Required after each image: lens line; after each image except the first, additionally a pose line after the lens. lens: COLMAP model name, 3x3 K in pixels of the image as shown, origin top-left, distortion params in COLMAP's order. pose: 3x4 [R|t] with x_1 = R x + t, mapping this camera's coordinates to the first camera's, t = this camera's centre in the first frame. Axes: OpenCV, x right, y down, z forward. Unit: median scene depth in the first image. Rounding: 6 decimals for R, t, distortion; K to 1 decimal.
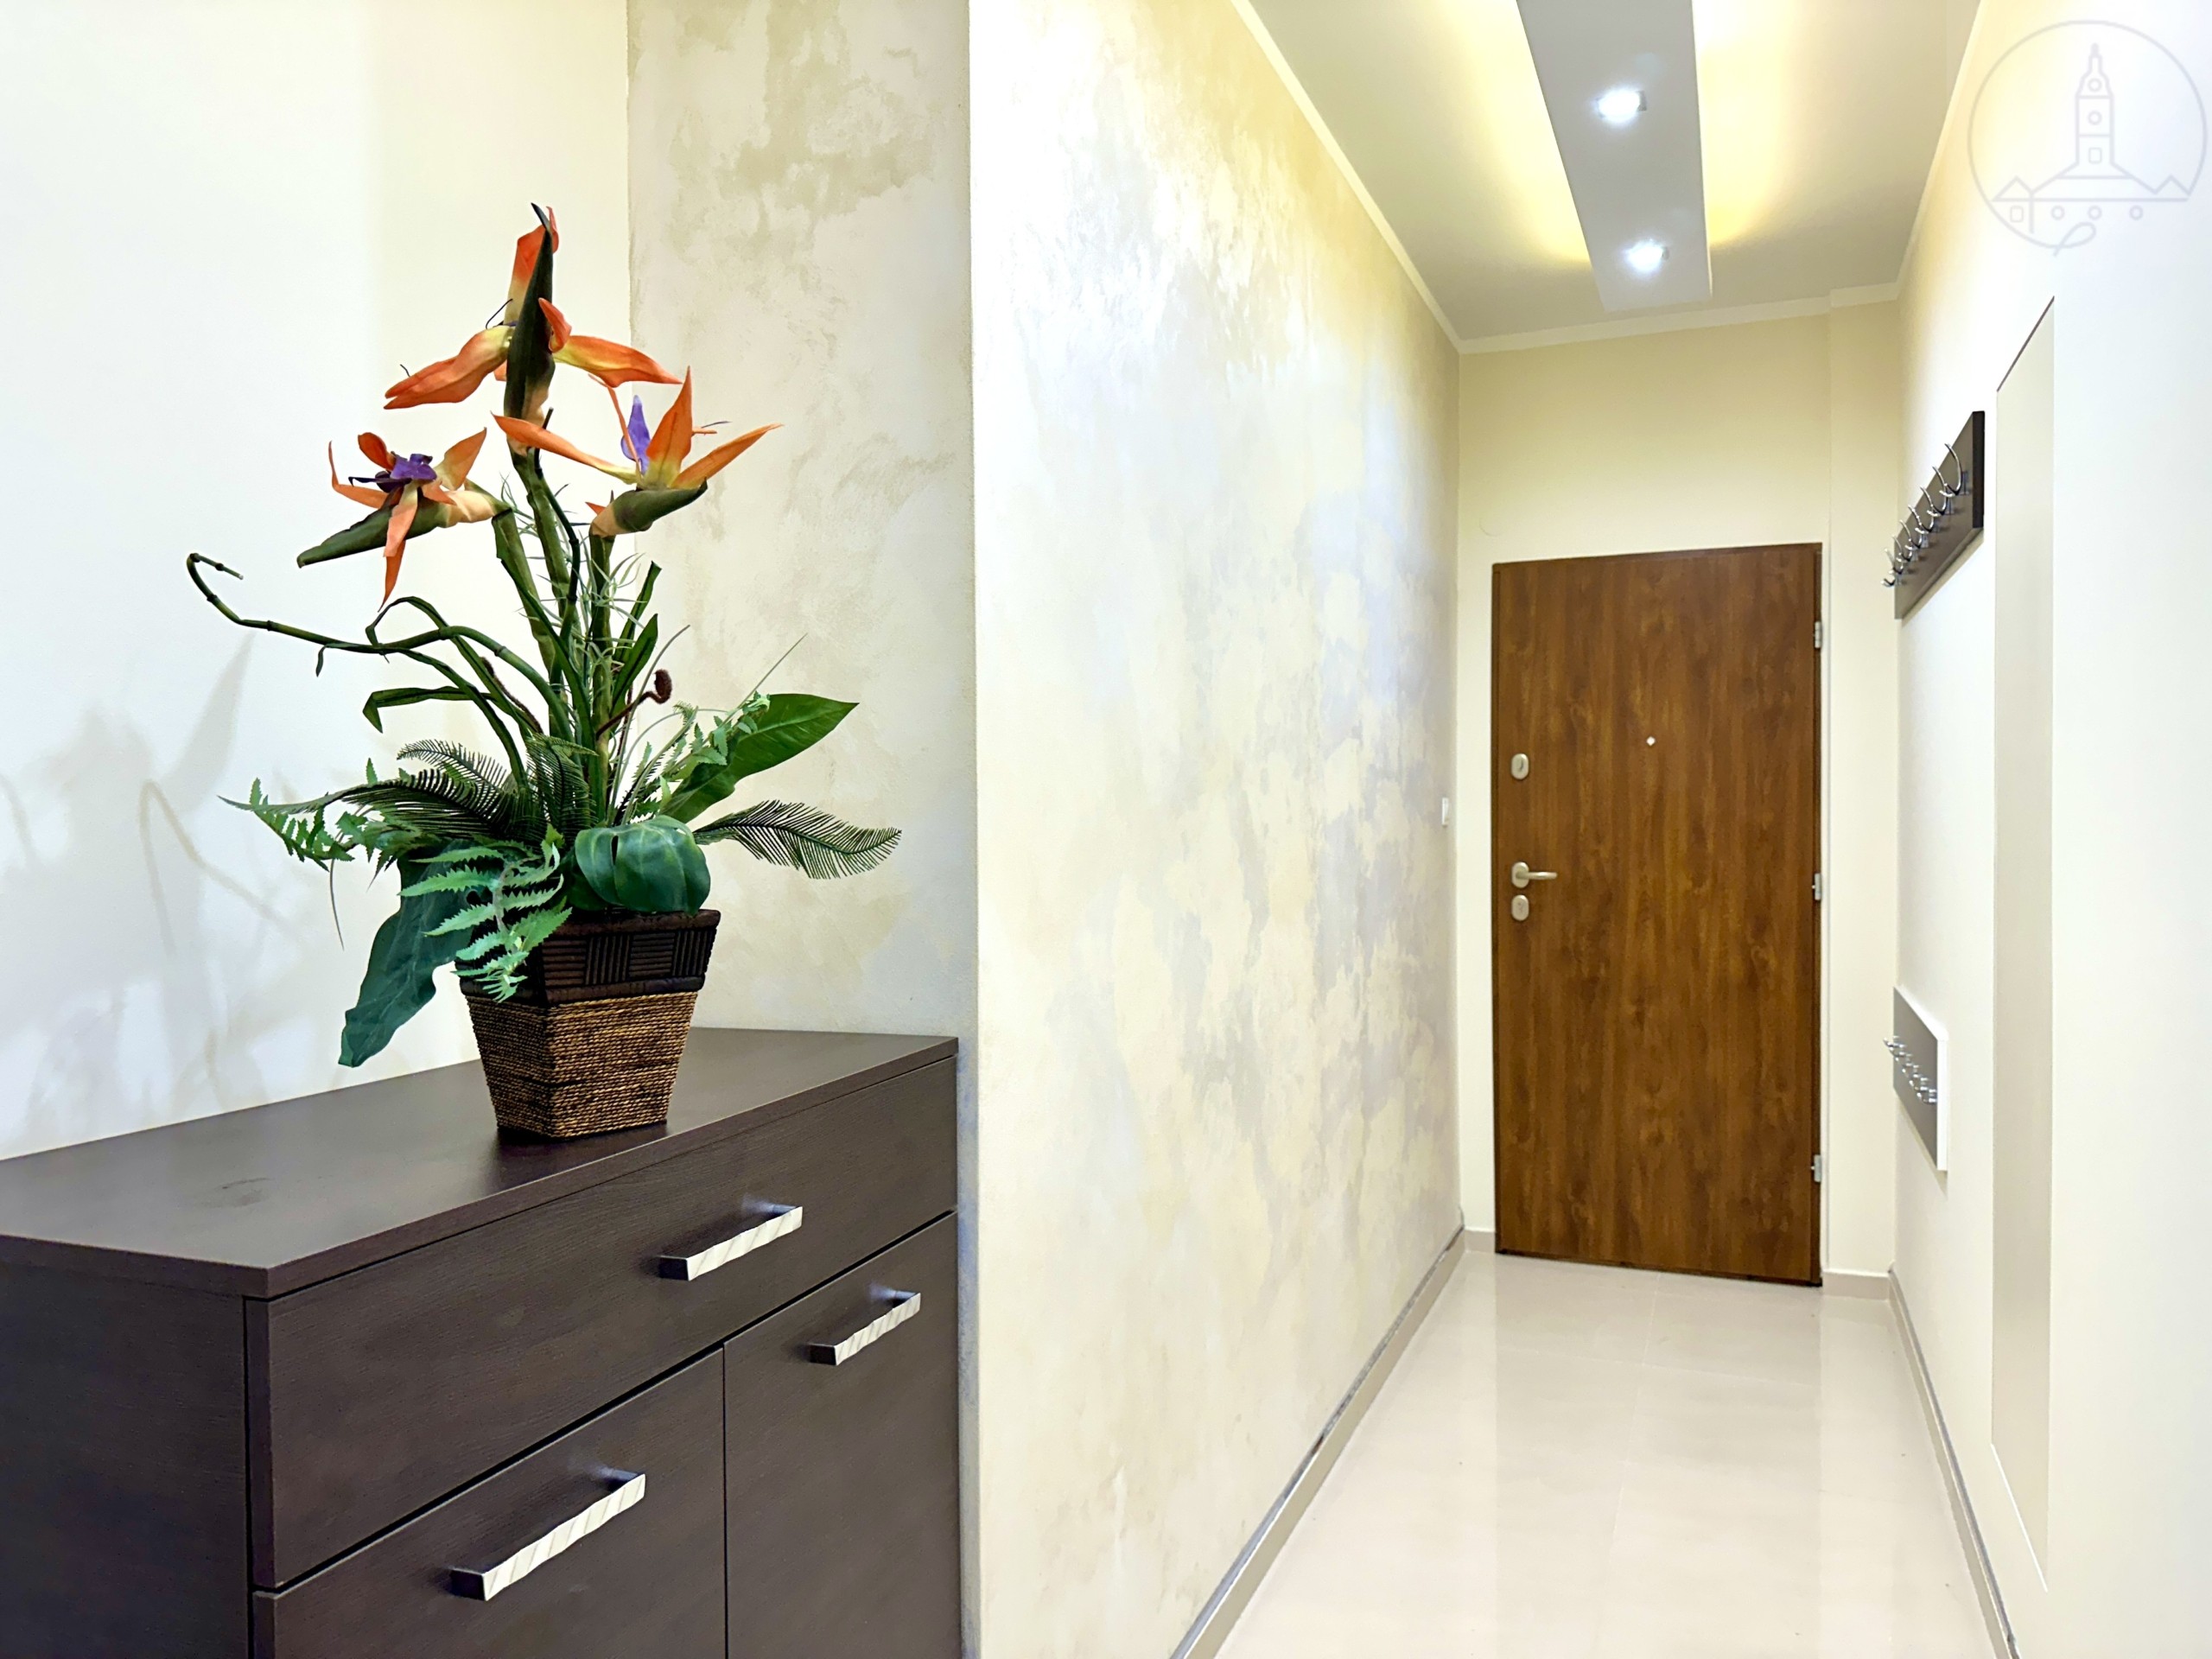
lens RADIAL K [[1576.9, 0, 1097.3], [0, 1576.9, 775.2], [0, 0, 1]] dist [0.122853, -0.176779]
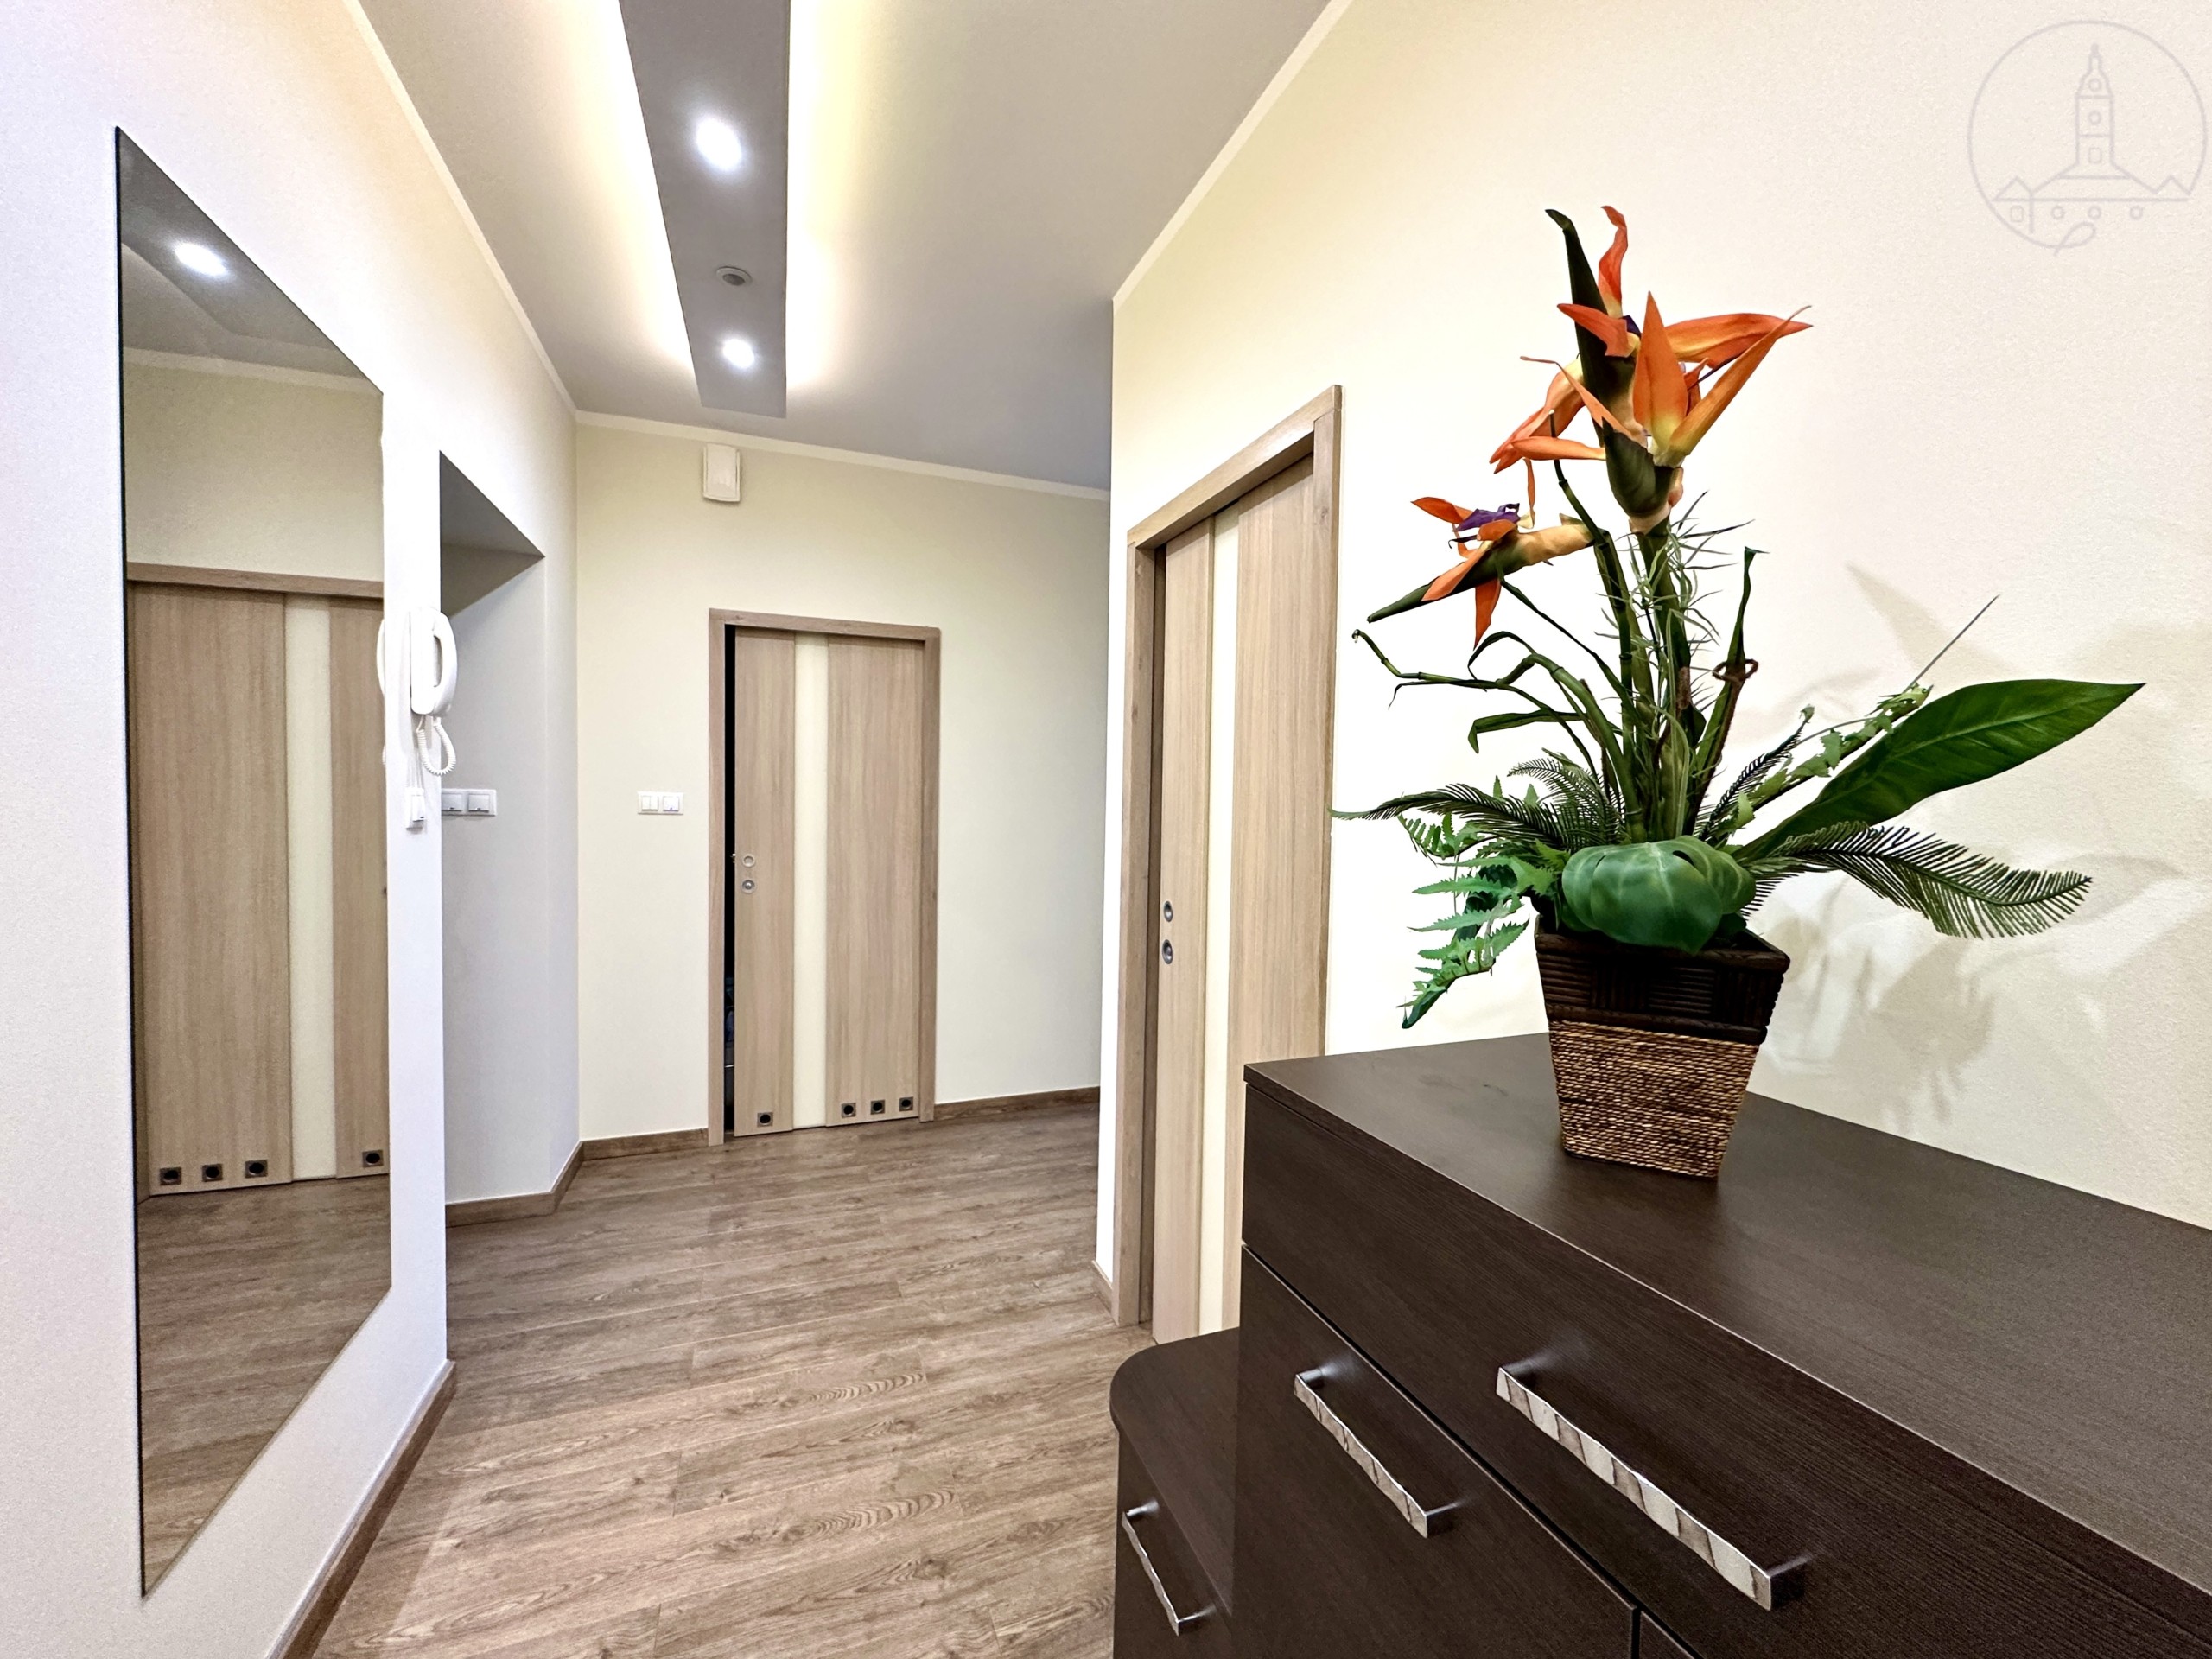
lens RADIAL K [[878.6, 0, 1102.9], [0, 878.6, 828.6], [0, 0, 1]] dist [-0.003113, 0.000618]
pose [[0.270250, 0.037620, -0.962055, 0.100460], [-0.006433, 0.999285, 0.037269, 0.005748], [0.962769, -0.003883, 0.270299, 0.547205]]
